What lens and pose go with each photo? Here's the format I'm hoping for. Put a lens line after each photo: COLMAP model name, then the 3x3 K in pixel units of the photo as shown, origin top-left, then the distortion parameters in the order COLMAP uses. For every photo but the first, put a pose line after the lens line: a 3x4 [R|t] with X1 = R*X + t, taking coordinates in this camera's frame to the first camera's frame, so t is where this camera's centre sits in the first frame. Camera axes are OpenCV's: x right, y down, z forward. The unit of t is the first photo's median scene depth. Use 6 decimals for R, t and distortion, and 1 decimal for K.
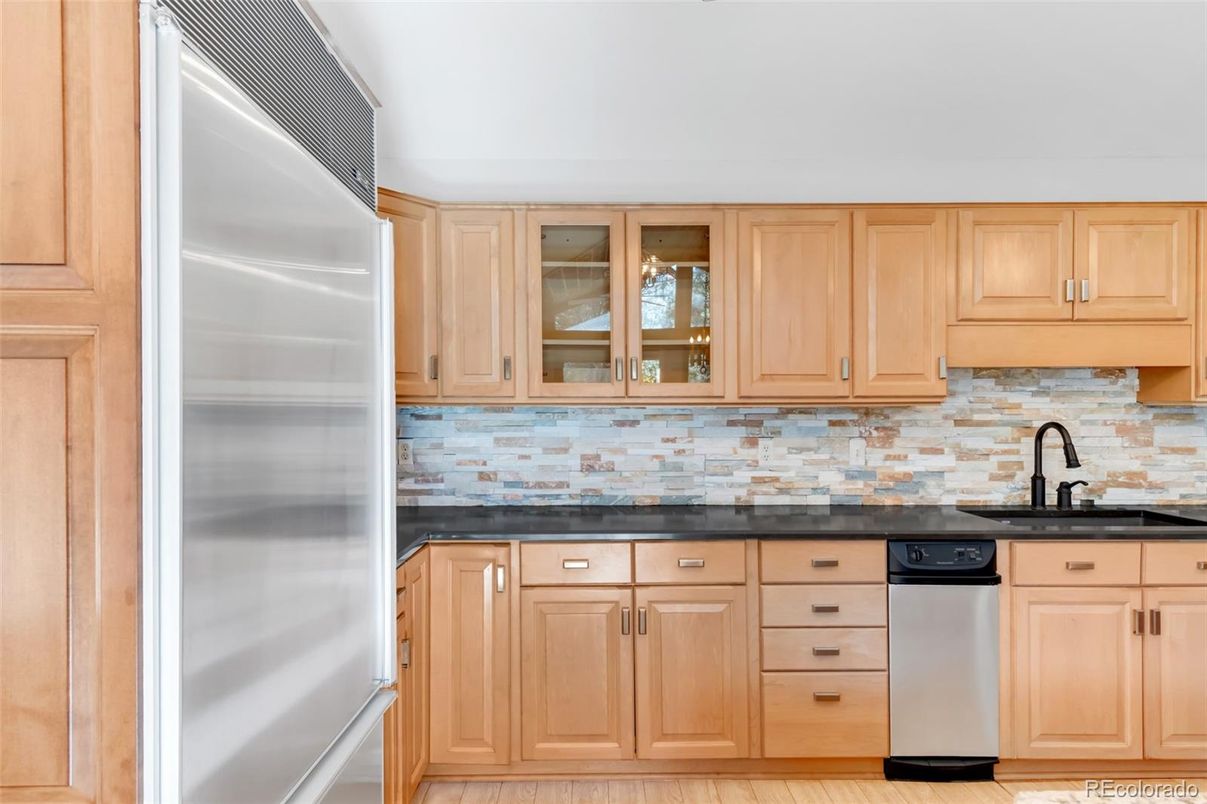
lens RADIAL K [[664.4, 0, 601.6], [0, 664.4, 432.6], [0, 0, 1]] dist [0.017221, -0.005851]
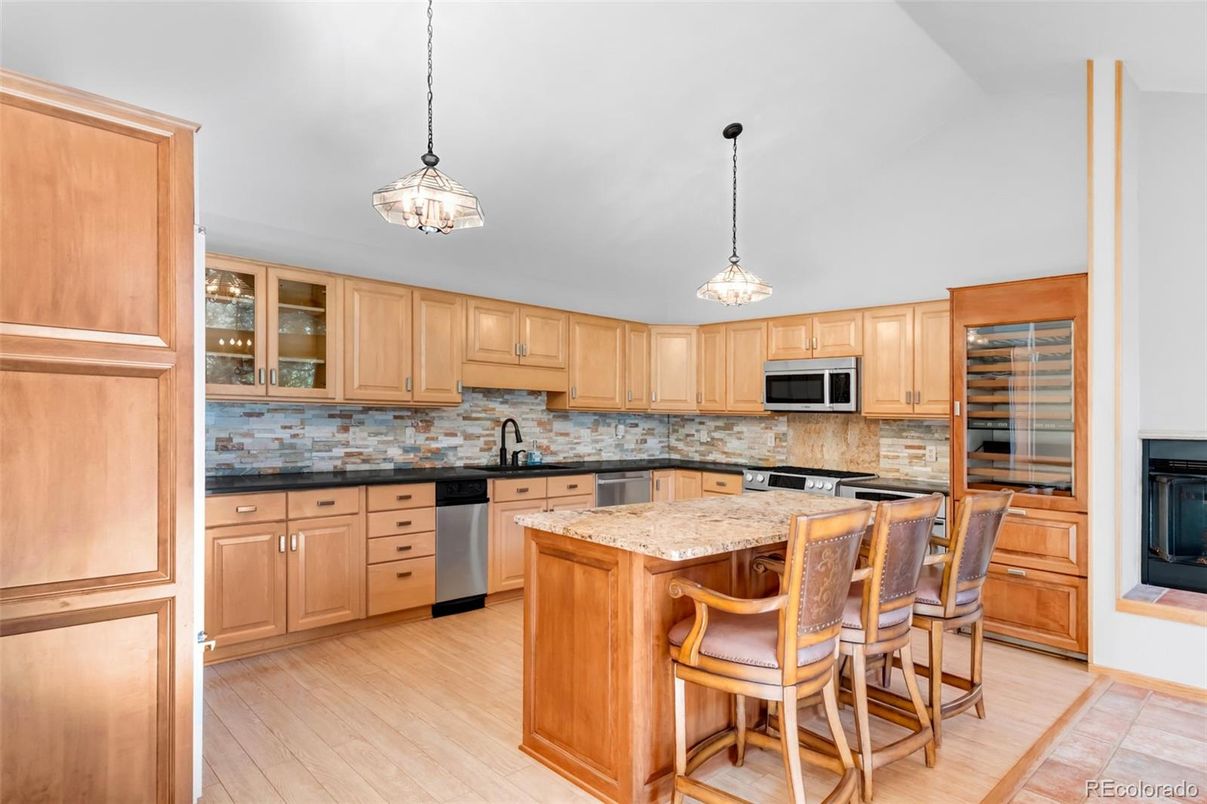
lens RADIAL K [[664.4, 0, 607.1], [0, 664.4, 424.8], [0, 0, 1]] dist [0.017221, -0.005851]
pose [[0.726351, 0.008846, 0.687267, -0.377972], [-0.002307, 0.999943, -0.010432, 0.019425], [-0.687321, 0.005992, 0.726330, -0.498059]]
